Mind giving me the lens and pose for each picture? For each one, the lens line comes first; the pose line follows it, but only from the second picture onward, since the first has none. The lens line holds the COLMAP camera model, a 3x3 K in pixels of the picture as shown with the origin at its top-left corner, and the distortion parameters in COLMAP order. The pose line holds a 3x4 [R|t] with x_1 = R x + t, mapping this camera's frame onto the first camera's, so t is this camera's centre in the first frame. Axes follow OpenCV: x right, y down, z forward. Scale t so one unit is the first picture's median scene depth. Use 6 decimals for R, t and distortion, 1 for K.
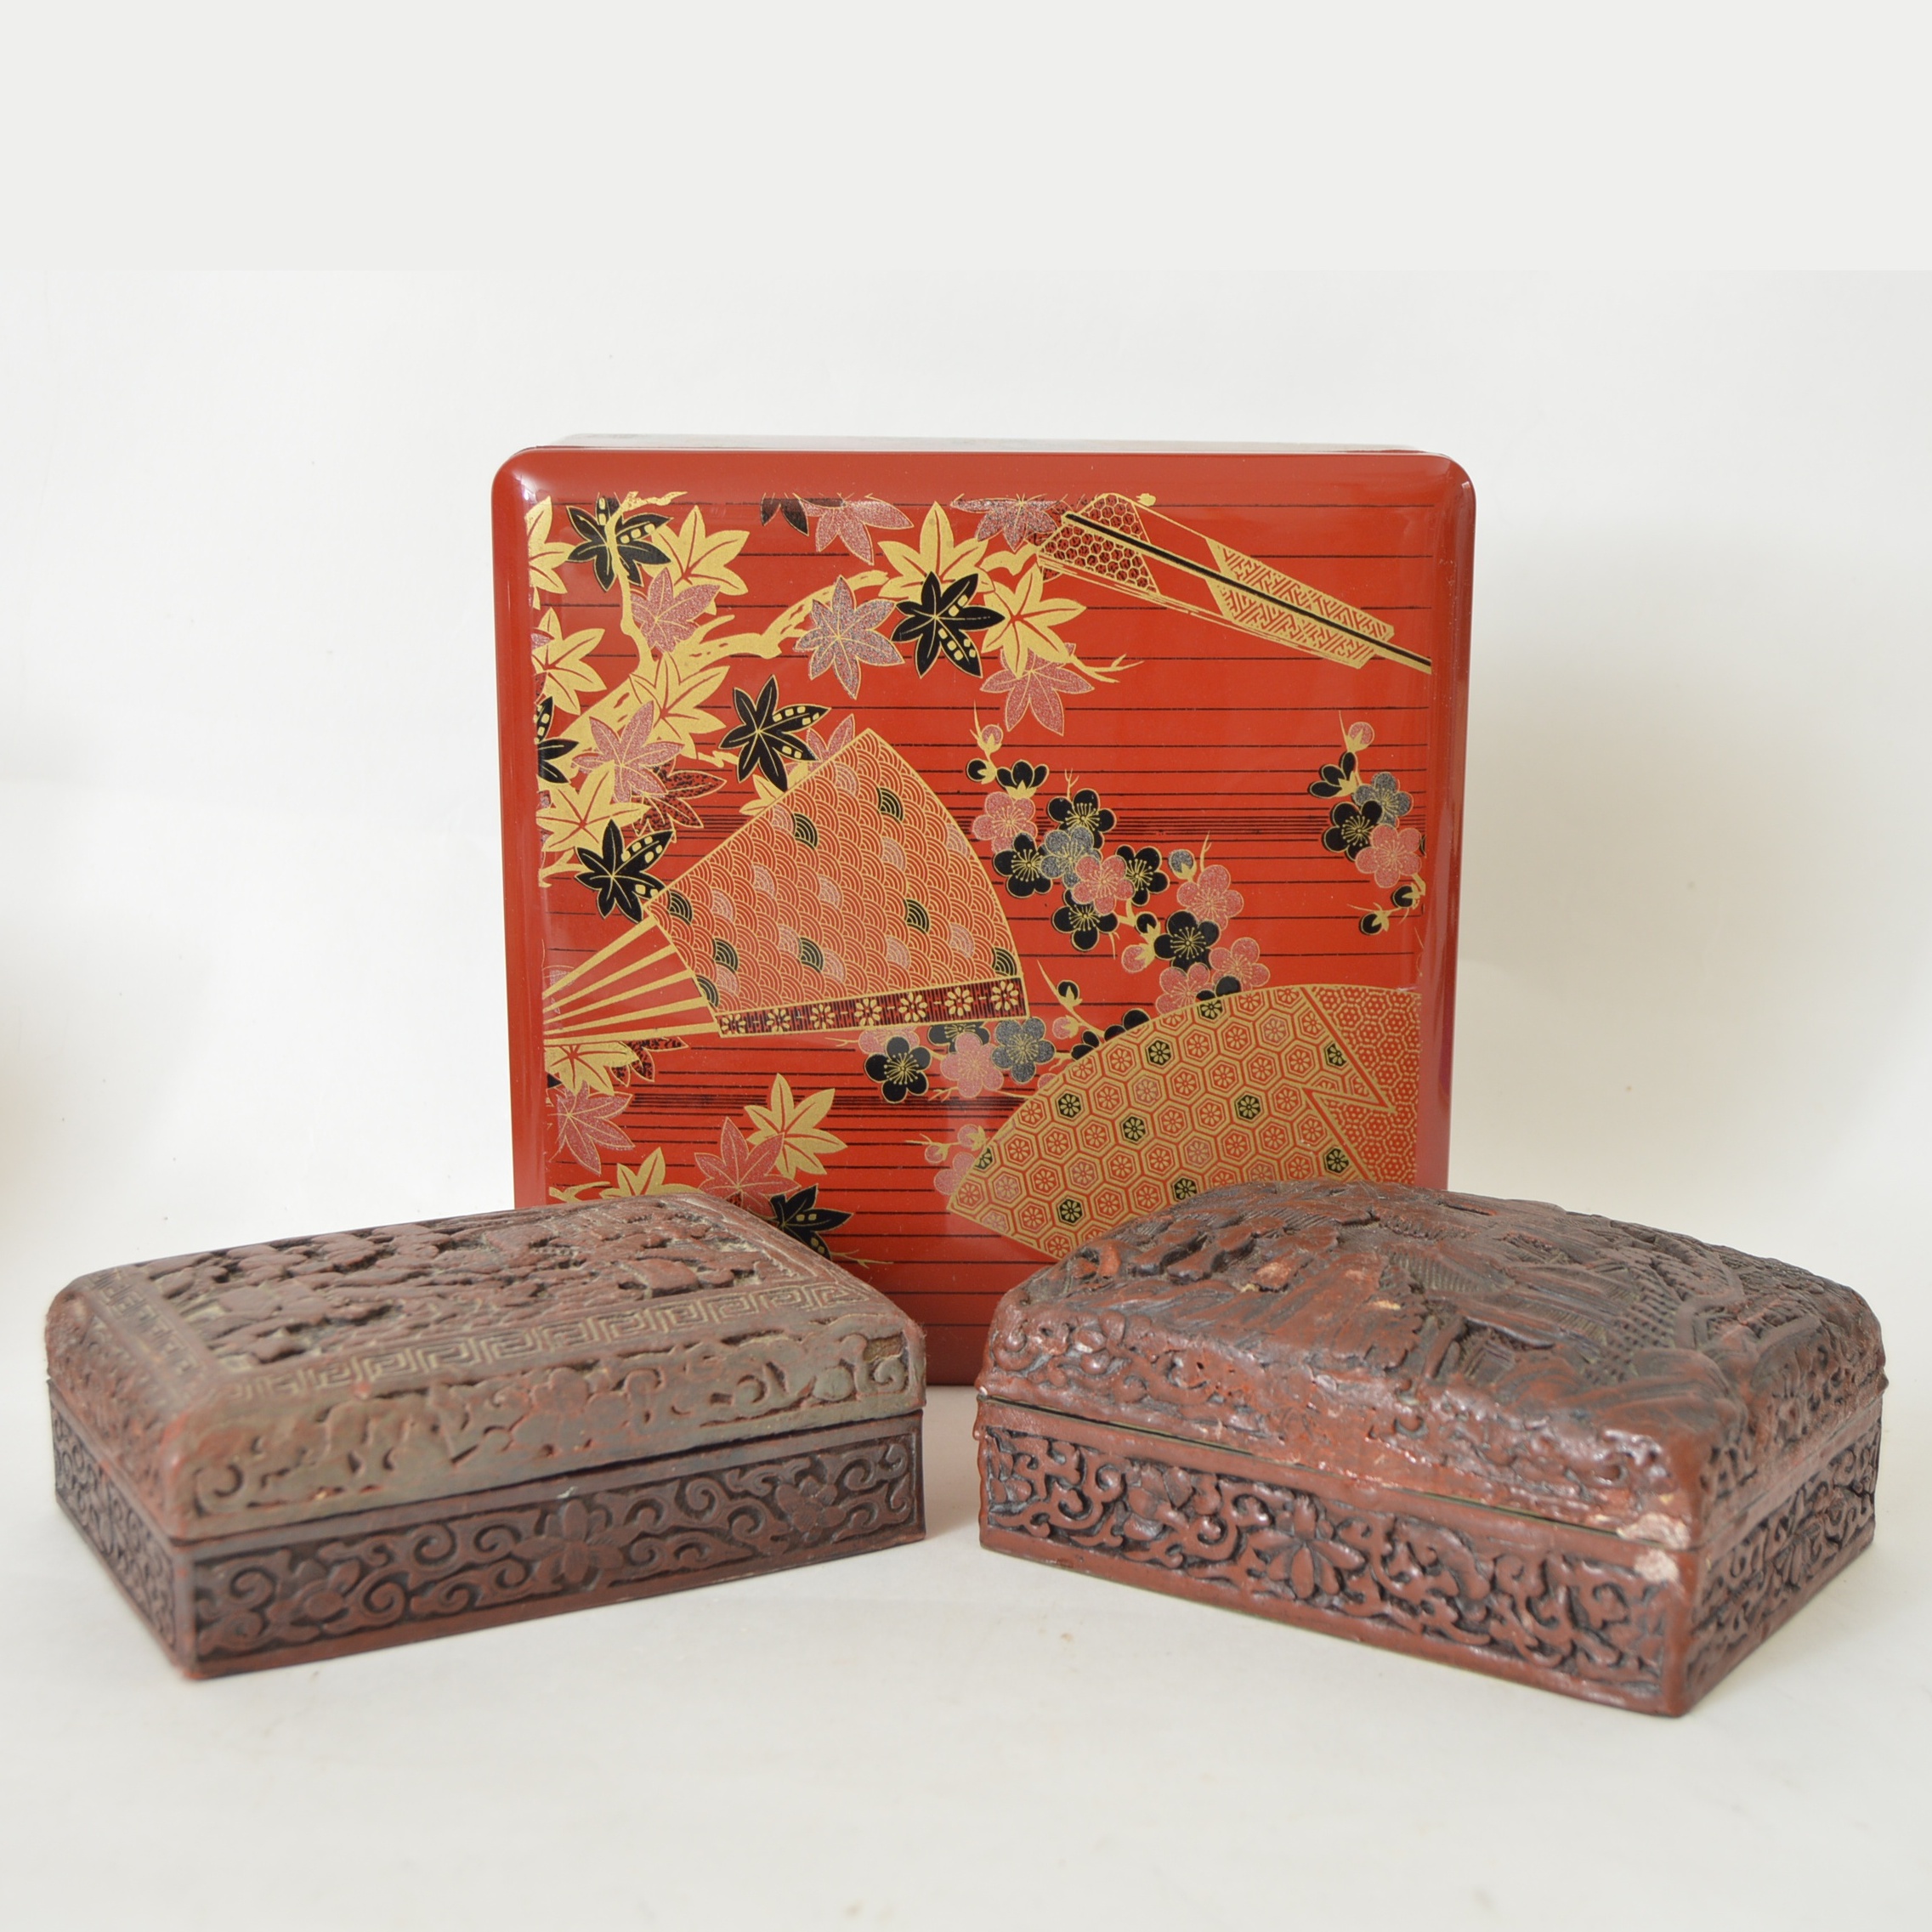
lens RADIAL K [[3417.2, 0, 964.7], [0, 3417.2, 1109.0], [0, 0, 1]] dist [-0.036141, 0.021599]
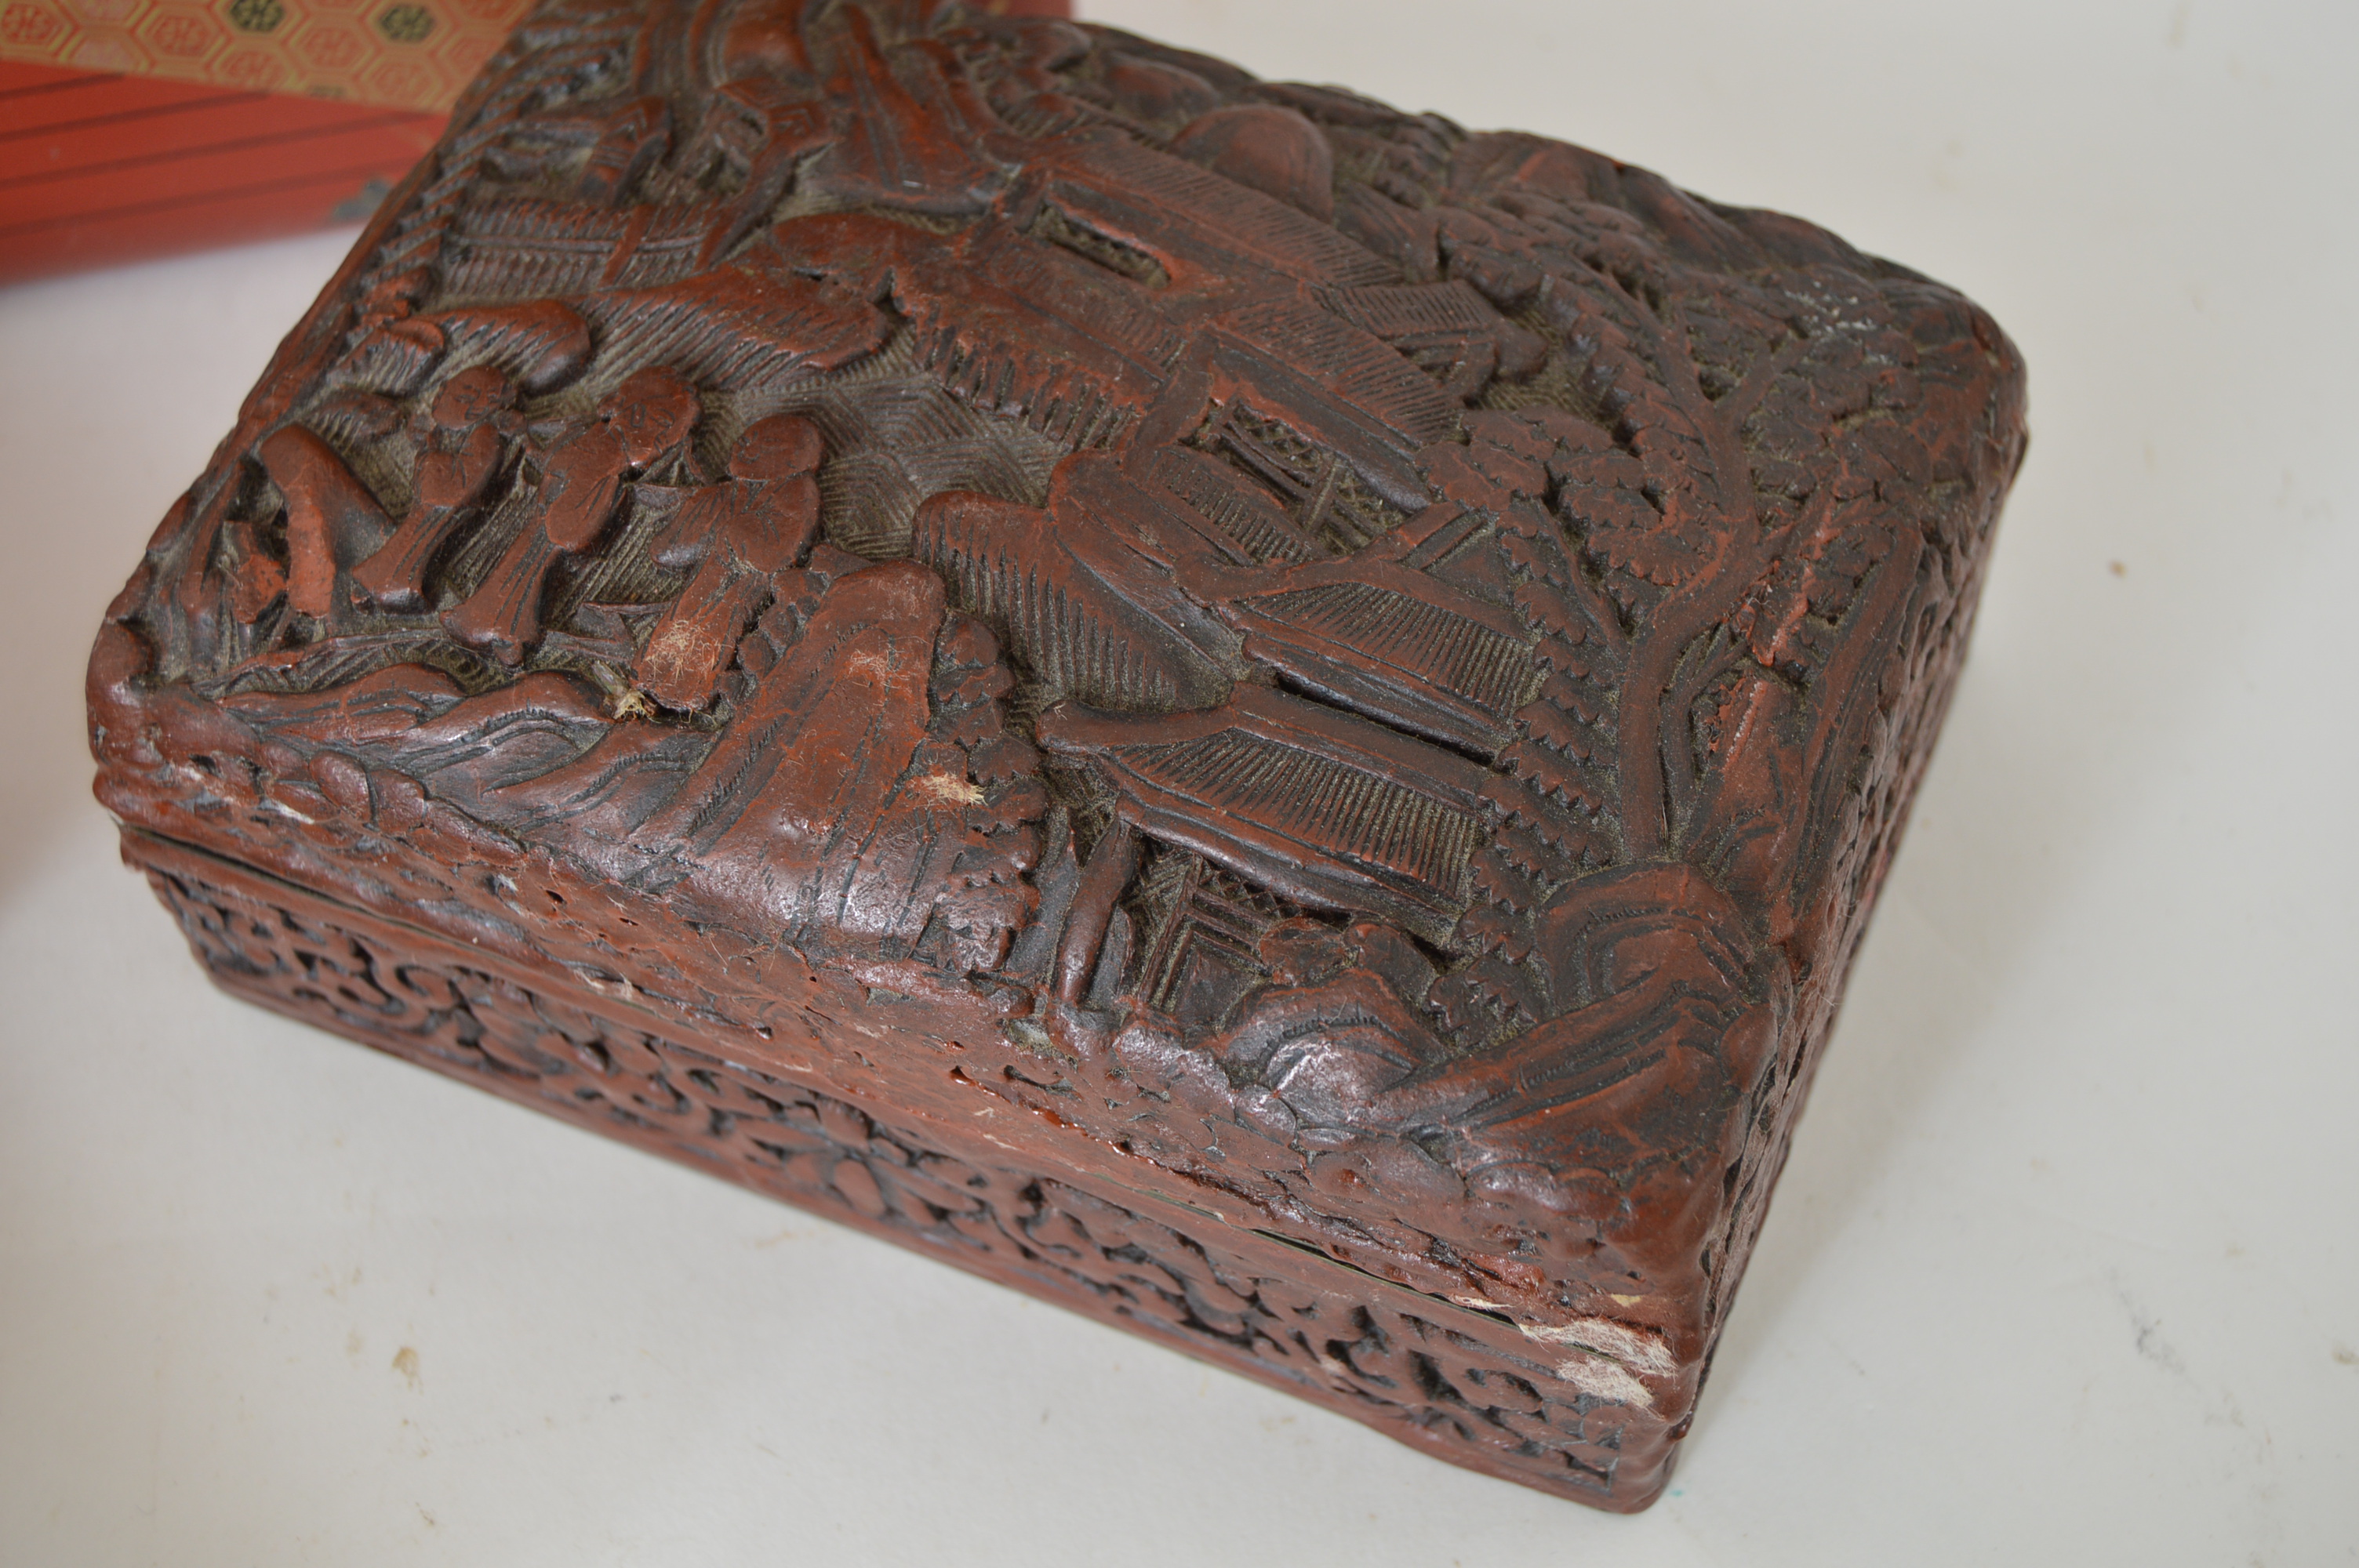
lens RADIAL K [[3416.7, 0, 1179.5], [0, 3416.7, 784.0], [0, 0, 1]] dist [-0.046363, -0.012754]
pose [[0.980399, -0.185748, 0.065693, 0.126618], [0.092579, 0.728643, 0.678608, -0.235843], [-0.173917, -0.659225, 0.731557, 0.701204]]
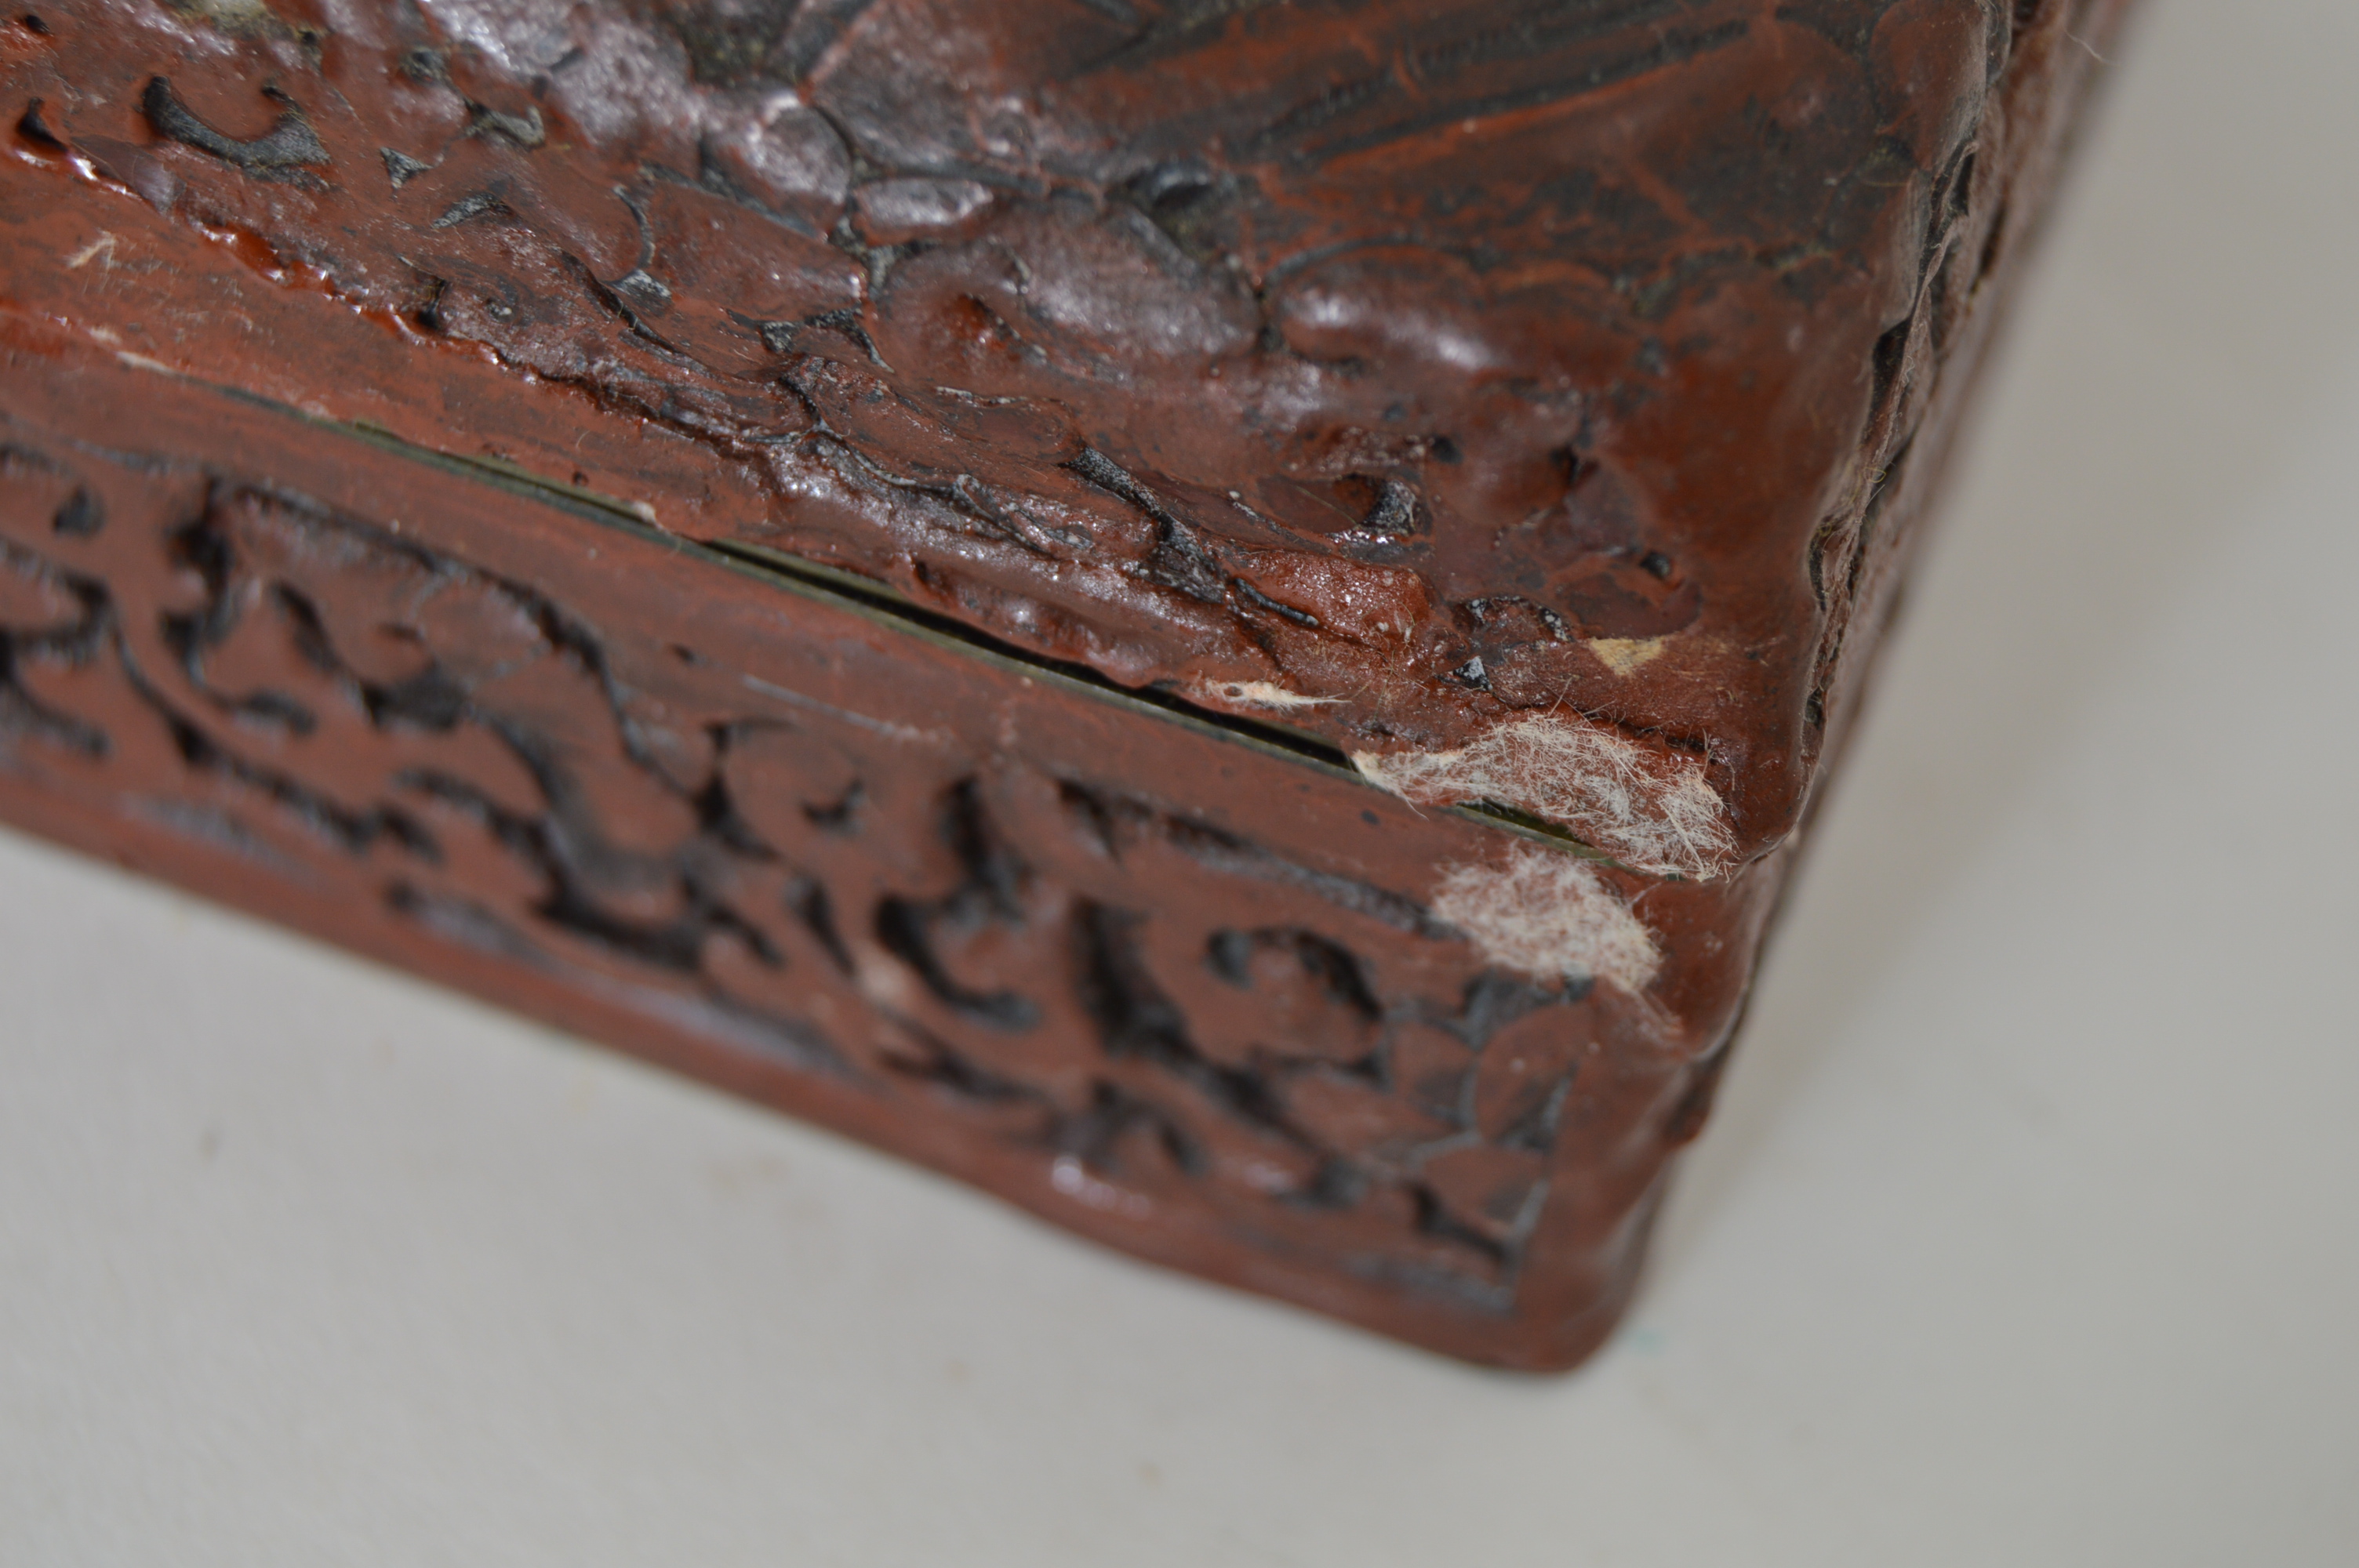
lens RADIAL K [[4828.2, 0, 1179.5], [0, 4828.2, 784.0], [0, 0, 1]] dist [-0.045820, 0.300717]
pose [[0.970492, -0.127089, 0.204924, 0.122819], [-0.022104, 0.799371, 0.600431, -0.035851], [-0.240118, -0.587243, 0.772974, 0.770227]]
